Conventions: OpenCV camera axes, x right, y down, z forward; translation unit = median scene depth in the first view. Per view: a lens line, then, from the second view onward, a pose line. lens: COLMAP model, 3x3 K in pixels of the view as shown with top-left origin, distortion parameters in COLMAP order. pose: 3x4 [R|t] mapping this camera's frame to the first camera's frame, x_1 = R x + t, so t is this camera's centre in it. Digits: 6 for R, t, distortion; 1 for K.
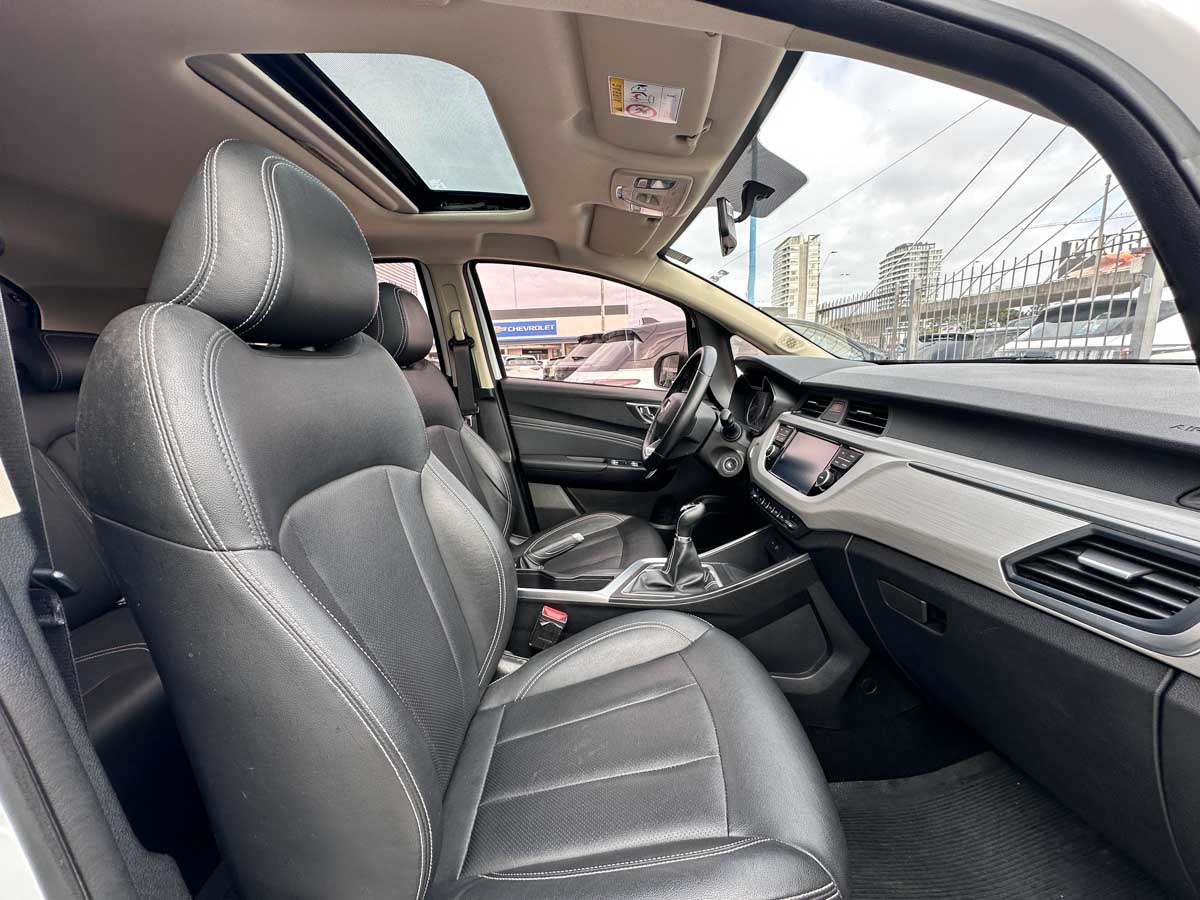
lens RADIAL K [[474.5, 0, 604.5], [0, 474.5, 449.1], [0, 0, 1]] dist [0.000209, -0.000156]
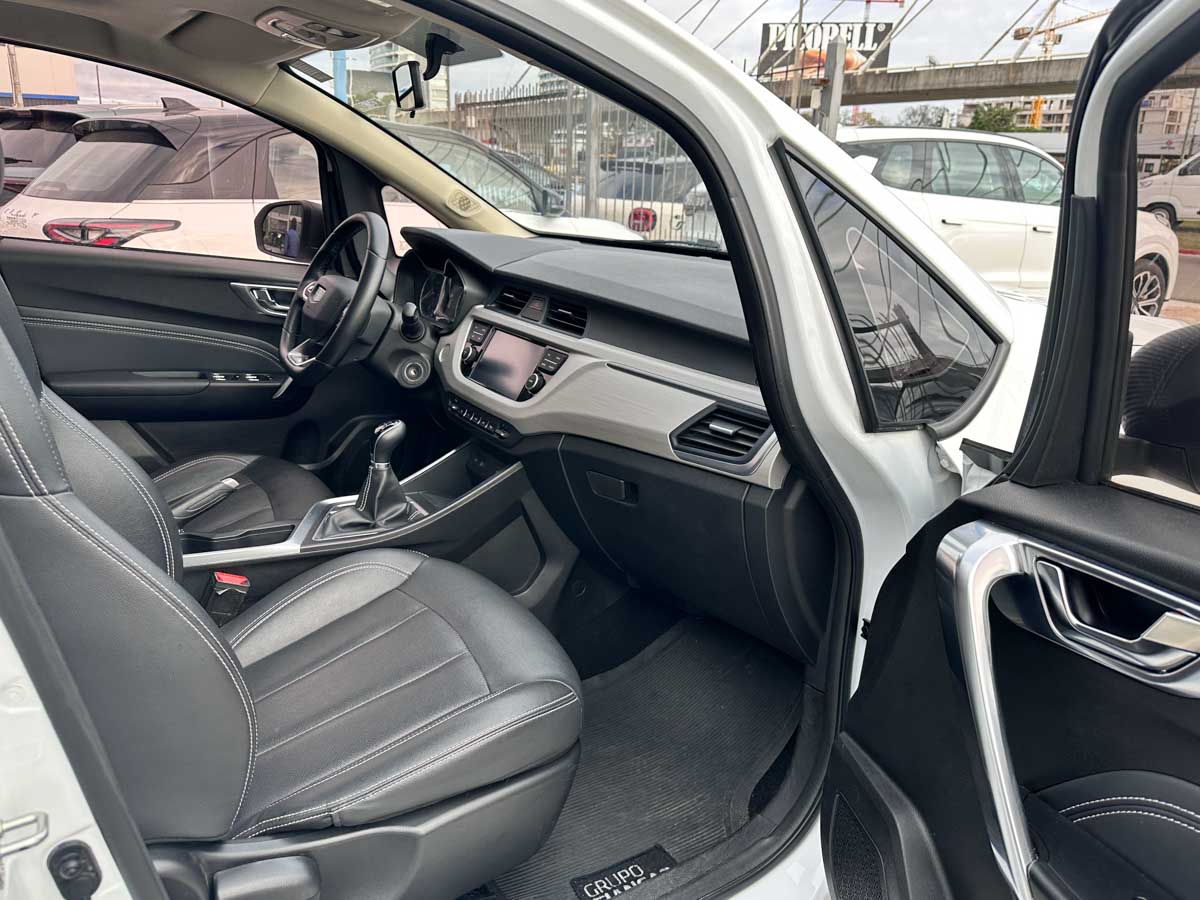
lens RADIAL K [[880.7, 0, 600.0], [0, 880.7, 450.0], [0, 0, 1]] dist [0.063537, -0.002543]
pose [[0.835293, -0.108372, 0.539019, -0.340884], [0.037345, 0.989301, 0.141031, -0.041226], [-0.548536, -0.097673, 0.830403, -0.487137]]
